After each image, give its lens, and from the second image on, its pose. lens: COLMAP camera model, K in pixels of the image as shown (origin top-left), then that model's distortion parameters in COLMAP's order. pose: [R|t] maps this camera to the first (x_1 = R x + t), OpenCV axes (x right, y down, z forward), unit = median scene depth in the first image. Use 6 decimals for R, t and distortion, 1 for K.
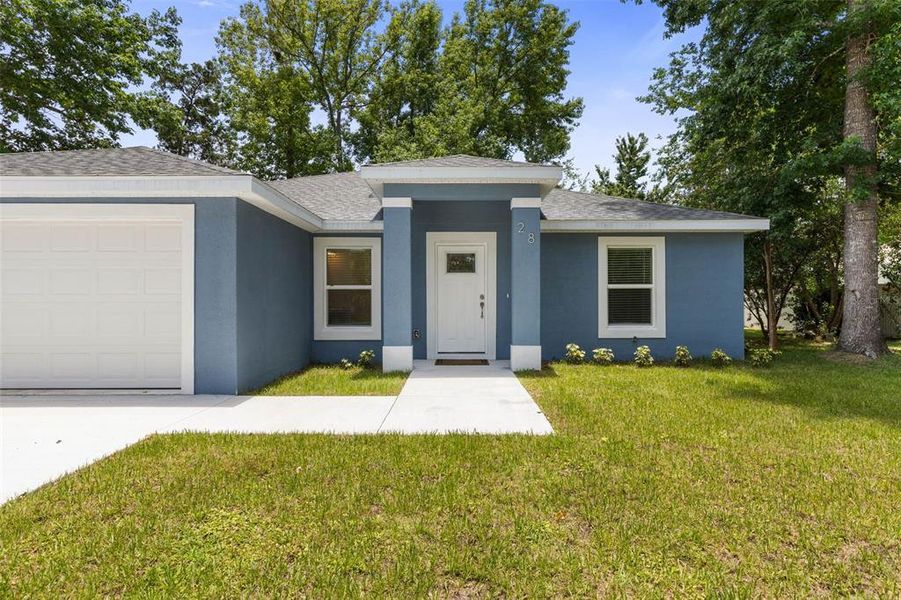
lens RADIAL K [[483.7, 0, 454.0], [0, 483.7, 312.9], [0, 0, 1]] dist [-0.000935, -0.000535]
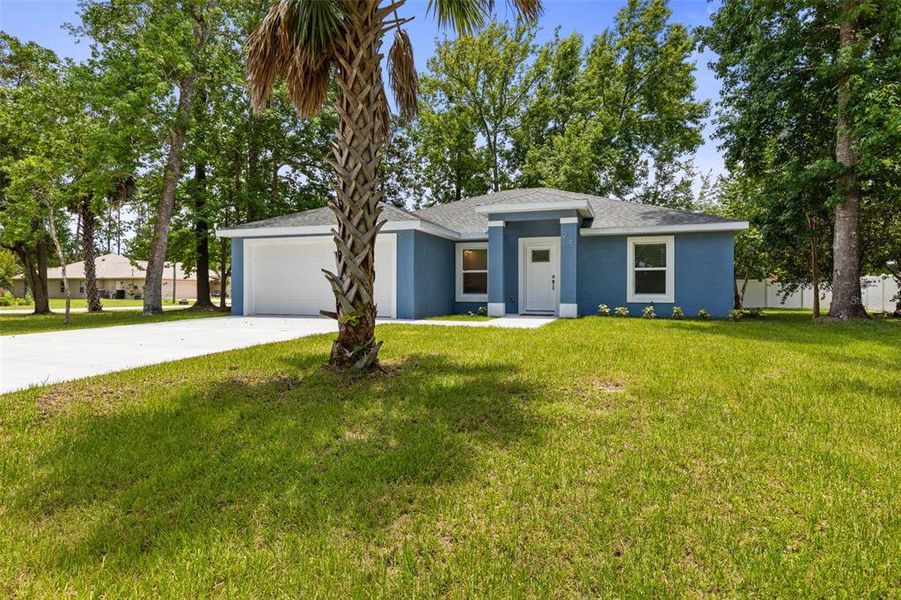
lens RADIAL K [[483.7, 0, 454.0], [0, 483.7, 312.9], [0, 0, 1]] dist [-0.000935, -0.000535]
pose [[0.936495, 0.018987, -0.350167, 0.319075], [-0.012497, 0.999706, 0.020784, 0.059521], [0.350458, -0.015088, 0.936457, -0.641315]]
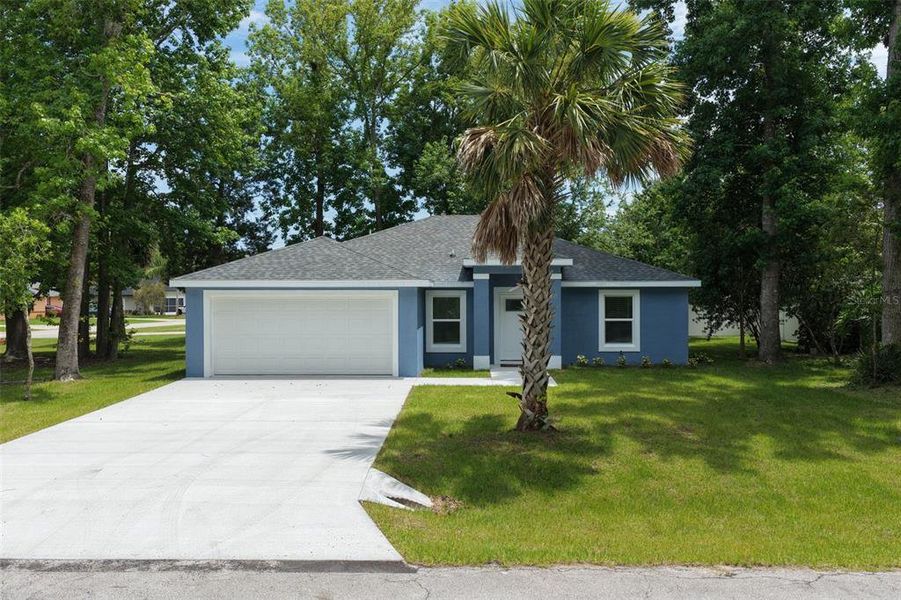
lens RADIAL K [[760.4, 0, 449.7], [0, 760.4, 328.5], [0, 0, 1]] dist [0.001844, -0.000951]
pose [[0.999729, 0.000686, -0.023269, -0.143451], [-0.000164, 0.999748, 0.022454, -0.081757], [0.023279, -0.022444, 0.999477, -1.556874]]
